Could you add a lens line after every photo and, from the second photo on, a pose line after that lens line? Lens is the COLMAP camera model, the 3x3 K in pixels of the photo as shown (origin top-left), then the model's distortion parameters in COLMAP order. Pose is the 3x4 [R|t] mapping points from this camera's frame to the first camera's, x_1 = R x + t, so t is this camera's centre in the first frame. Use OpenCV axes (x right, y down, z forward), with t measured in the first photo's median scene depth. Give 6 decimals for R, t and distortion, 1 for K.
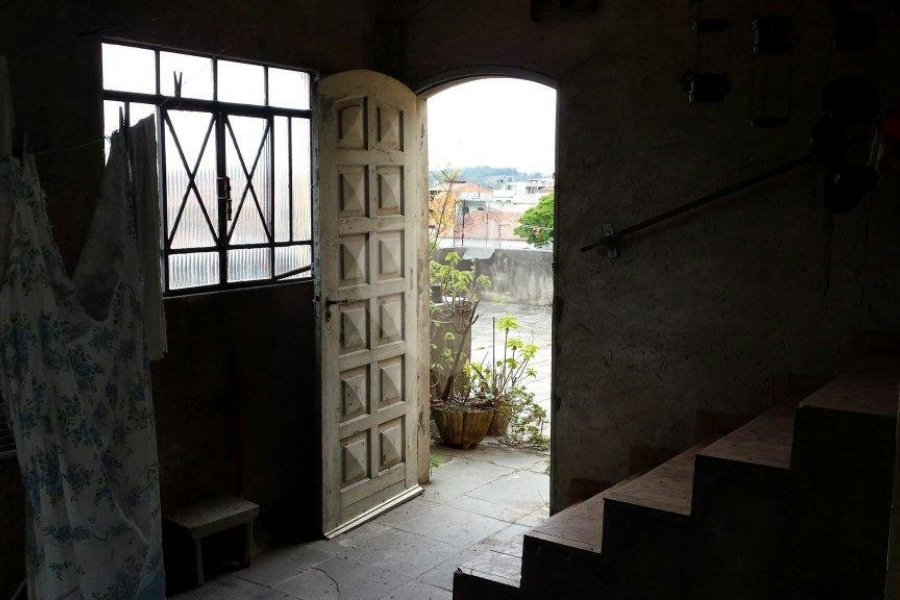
lens RADIAL K [[959.1, 0, 450.0], [0, 959.1, 300.0], [0, 0, 1]] dist [0.001230, 0.000272]
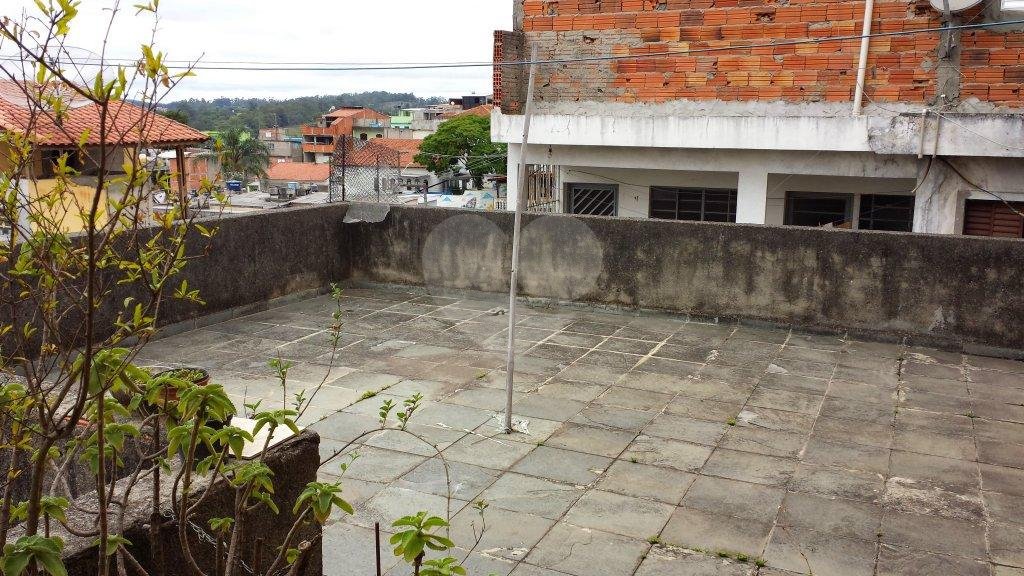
lens RADIAL K [[845.9, 0, 512.0], [0, 845.9, 288.0], [0, 0, 1]] dist [0.002318, 0.000341]
pose [[0.983402, -0.035876, 0.177859, 0.007033], [0.020207, 0.995814, 0.089142, -0.015017], [-0.180312, -0.084069, 0.980010, 0.119575]]
